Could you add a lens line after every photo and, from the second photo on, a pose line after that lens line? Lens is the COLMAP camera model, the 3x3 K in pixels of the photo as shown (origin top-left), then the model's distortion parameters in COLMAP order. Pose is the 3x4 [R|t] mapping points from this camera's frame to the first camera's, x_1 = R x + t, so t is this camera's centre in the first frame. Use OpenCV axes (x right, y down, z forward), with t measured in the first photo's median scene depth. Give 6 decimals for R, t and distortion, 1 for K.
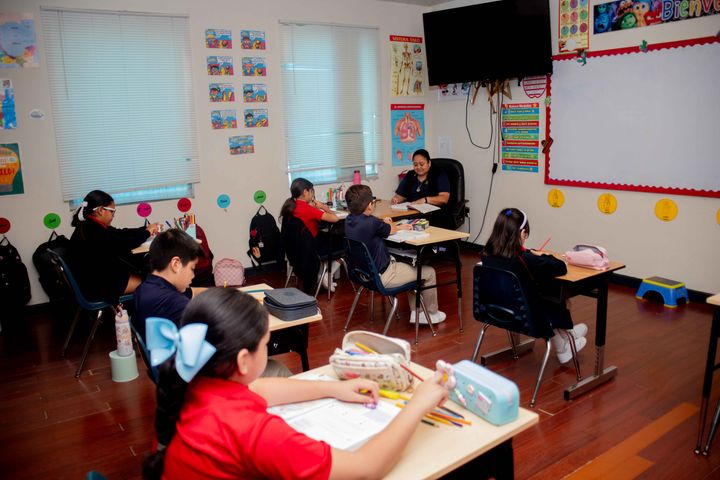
lens RADIAL K [[566.4, 0, 350.8], [0, 566.4, 253.0], [0, 0, 1]] dist [-0.173486, 0.109772]
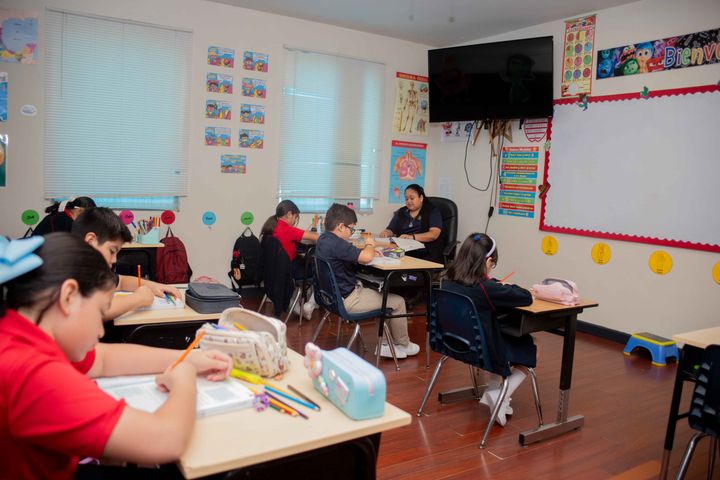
lens RADIAL K [[566.4, 0, 350.8], [0, 566.4, 253.0], [0, 0, 1]] dist [-0.173486, 0.109772]
pose [[0.995225, 0.091523, -0.033930, 0.062430], [-0.094206, 0.991617, -0.088437, 0.032655], [0.025551, 0.091211, 0.995504, 0.032962]]
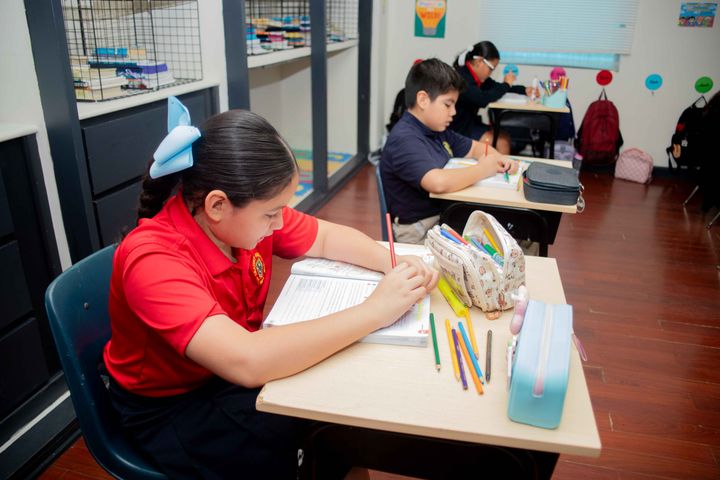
lens RADIAL K [[563.3, 0, 360.0], [0, 563.3, 240.0], [0, 0, 1]] dist [-0.163072, 0.108235]
pose [[0.656293, 0.329134, -0.678933, 0.114598], [-0.197979, 0.943429, 0.265980, 0.004720], [0.728069, -0.040146, 0.684328, 0.118842]]
